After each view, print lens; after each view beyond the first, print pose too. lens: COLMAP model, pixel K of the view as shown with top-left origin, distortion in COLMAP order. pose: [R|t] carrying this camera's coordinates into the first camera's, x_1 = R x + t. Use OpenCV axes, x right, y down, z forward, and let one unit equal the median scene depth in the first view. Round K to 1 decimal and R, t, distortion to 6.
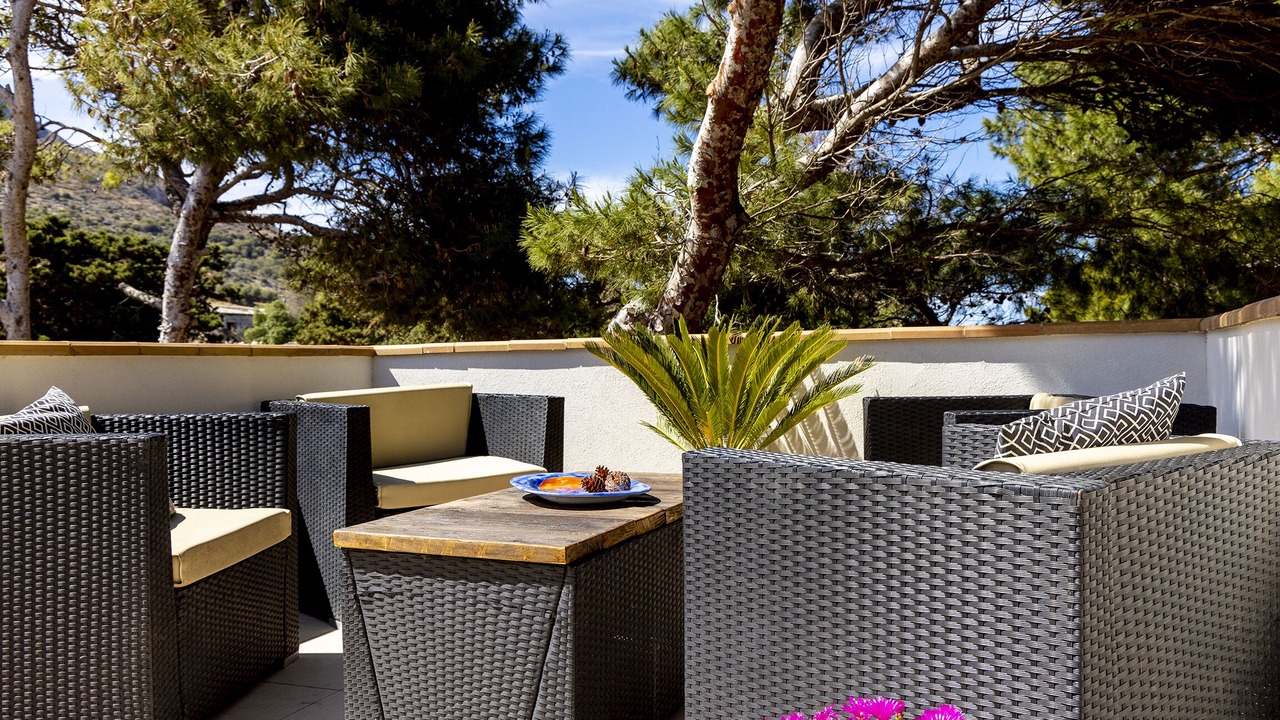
lens RADIAL K [[1115.4, 0, 640.6], [0, 1115.4, 322.8], [0, 0, 1]] dist [0.079993, 0.001964]
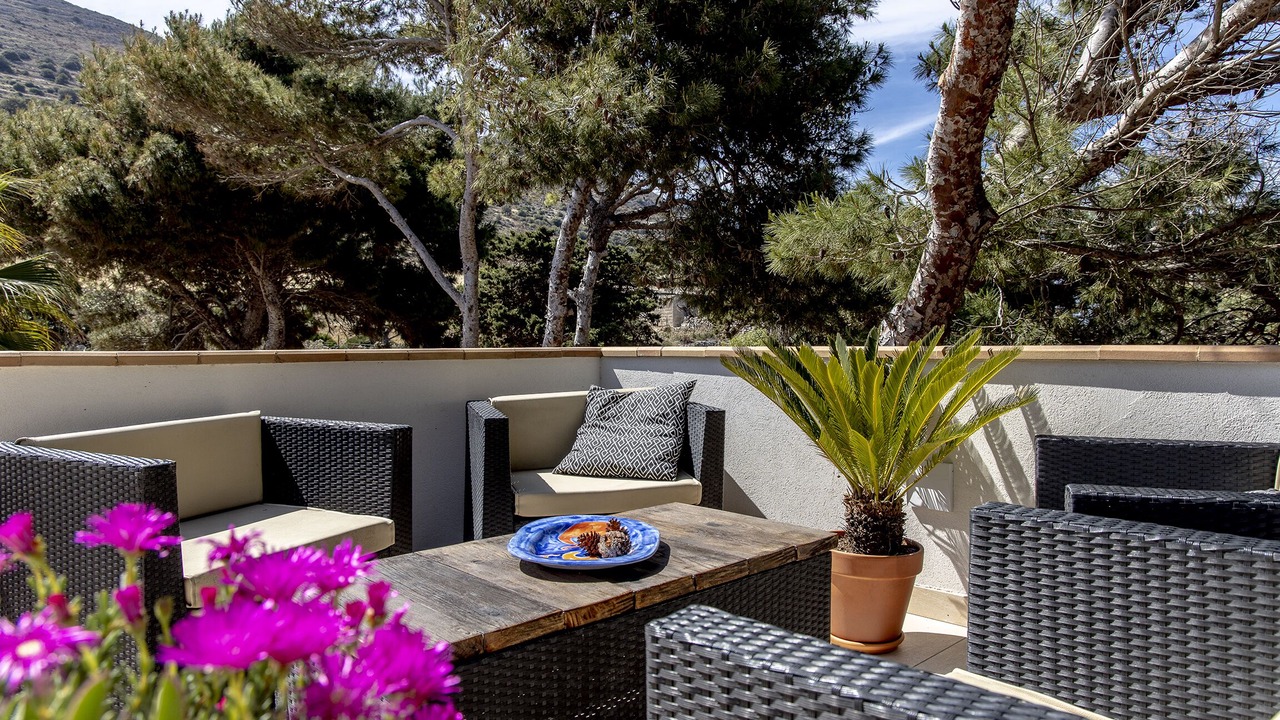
lens RADIAL K [[915.8, 0, 645.1], [0, 915.8, 332.0], [0, 0, 1]] dist [0.055187, -0.001628]
pose [[0.920657, 0.013343, -0.390144, 0.134162], [-0.000500, 0.999455, 0.033003, -0.021307], [0.390372, -0.030189, 0.920162, 0.172385]]
